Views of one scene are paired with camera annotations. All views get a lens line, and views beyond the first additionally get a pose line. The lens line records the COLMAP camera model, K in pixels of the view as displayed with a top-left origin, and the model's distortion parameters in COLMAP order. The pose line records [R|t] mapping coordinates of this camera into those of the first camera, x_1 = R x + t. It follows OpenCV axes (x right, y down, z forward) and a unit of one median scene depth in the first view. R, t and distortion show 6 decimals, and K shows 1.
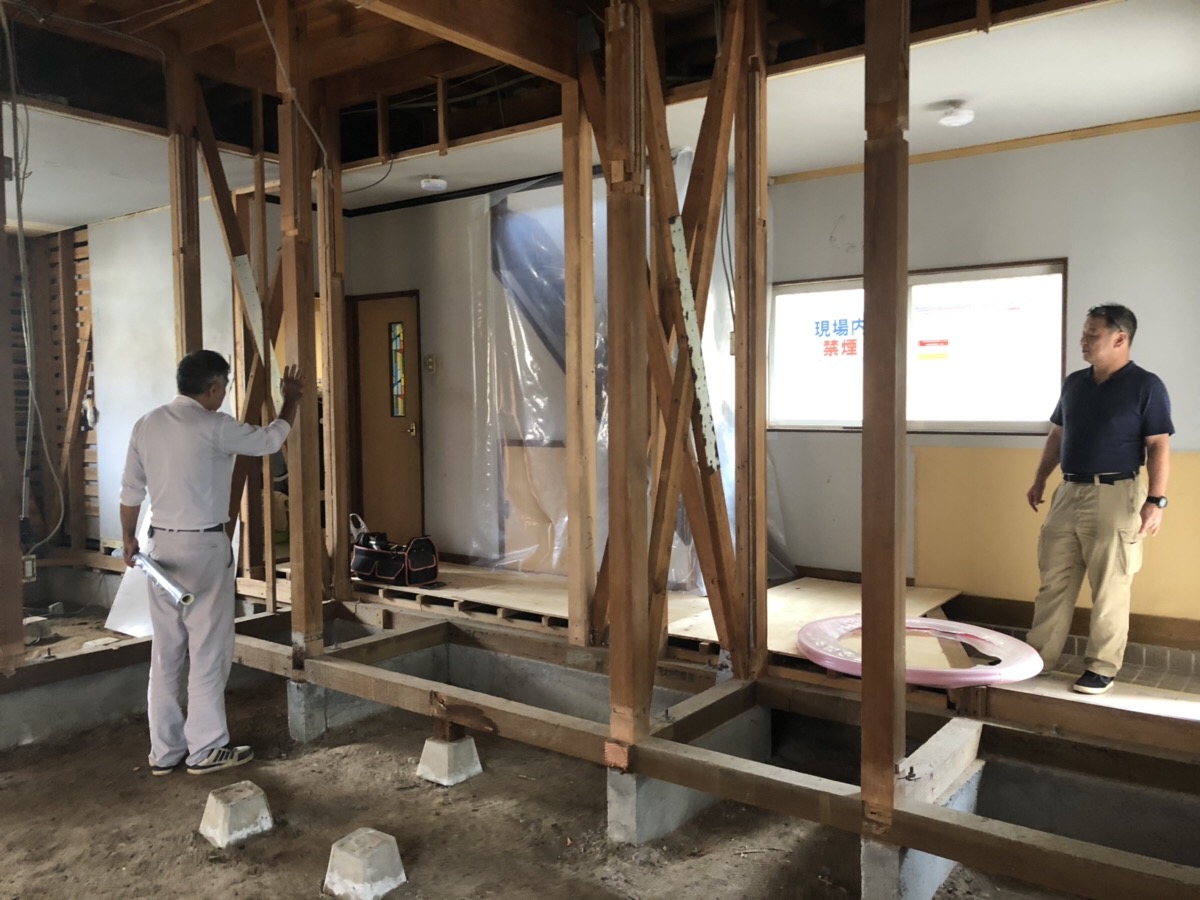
lens RADIAL K [[983.3, 0, 600.0], [0, 983.3, 450.0], [0, 0, 1]] dist [0.005428, 0.003549]
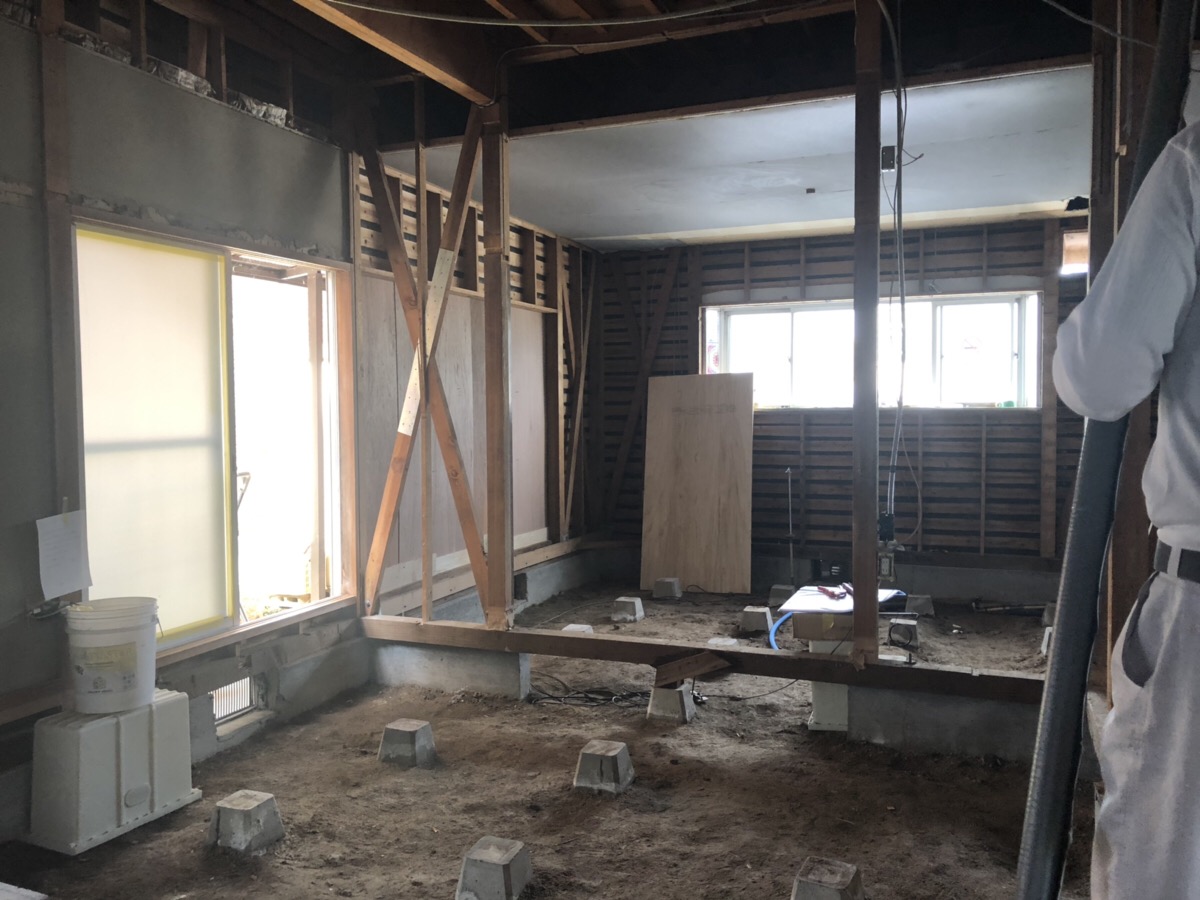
lens RADIAL K [[982.8, 0, 600.0], [0, 982.8, 450.0], [0, 0, 1]] dist [0.144428, -0.469674]
pose [[0.251195, 0.055917, -0.966320, 0.297699], [-0.045868, 0.997896, 0.045821, -0.027330], [0.966849, 0.032813, 0.253231, 0.481790]]
